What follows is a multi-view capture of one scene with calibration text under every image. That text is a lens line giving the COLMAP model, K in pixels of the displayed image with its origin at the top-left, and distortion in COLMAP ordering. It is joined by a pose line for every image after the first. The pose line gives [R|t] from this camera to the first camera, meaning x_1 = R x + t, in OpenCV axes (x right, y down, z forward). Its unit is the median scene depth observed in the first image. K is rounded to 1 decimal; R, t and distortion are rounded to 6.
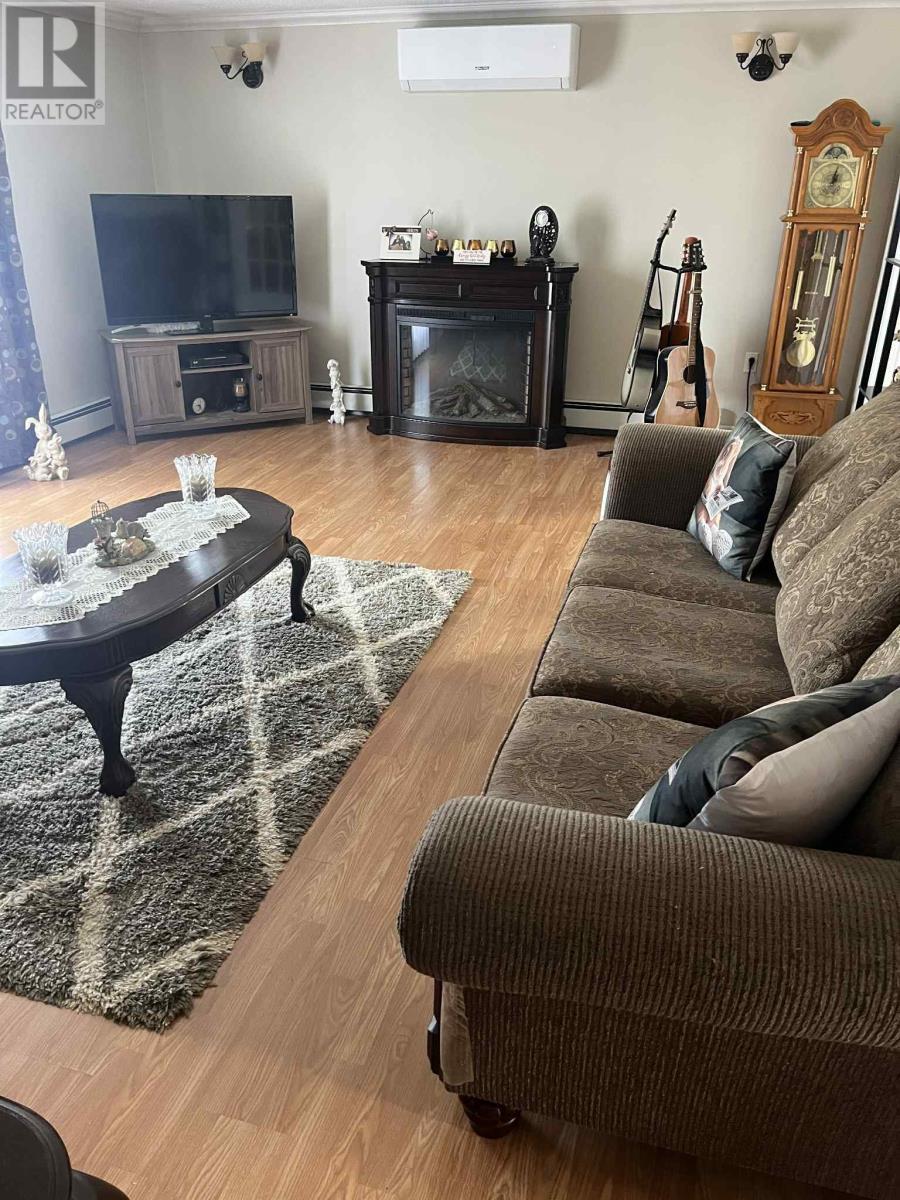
lens RADIAL K [[927.1, 0, 452.4], [0, 927.1, 603.4], [0, 0, 1]] dist [0.091429, 0.000255]
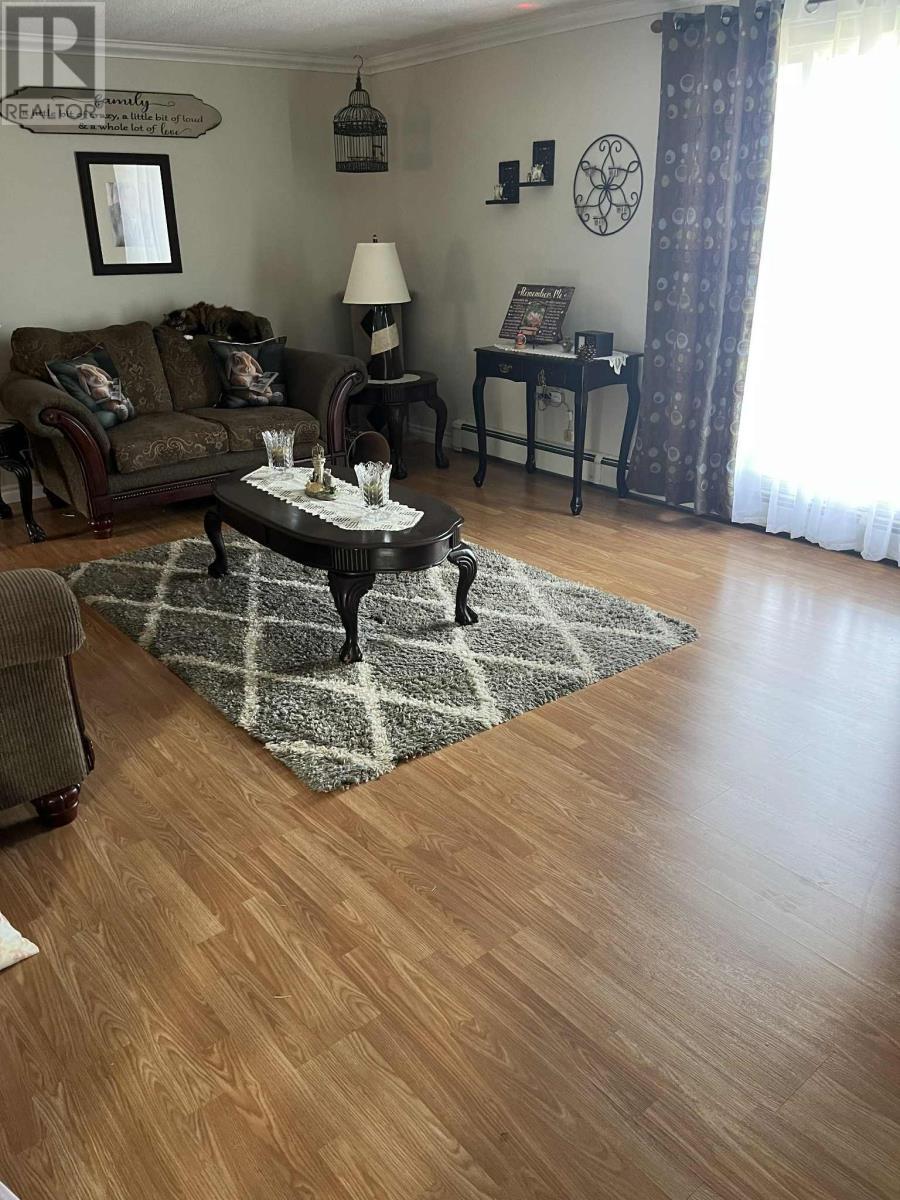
lens RADIAL K [[927.1, 0, 452.6], [0, 927.1, 598.6], [0, 0, 1]] dist [0.091429, 0.000255]
pose [[-0.573588, 0.317003, -0.755318, 0.485894], [-0.325349, 0.758067, 0.565227, -0.611900], [0.751761, 0.569950, -0.331681, 1.364362]]
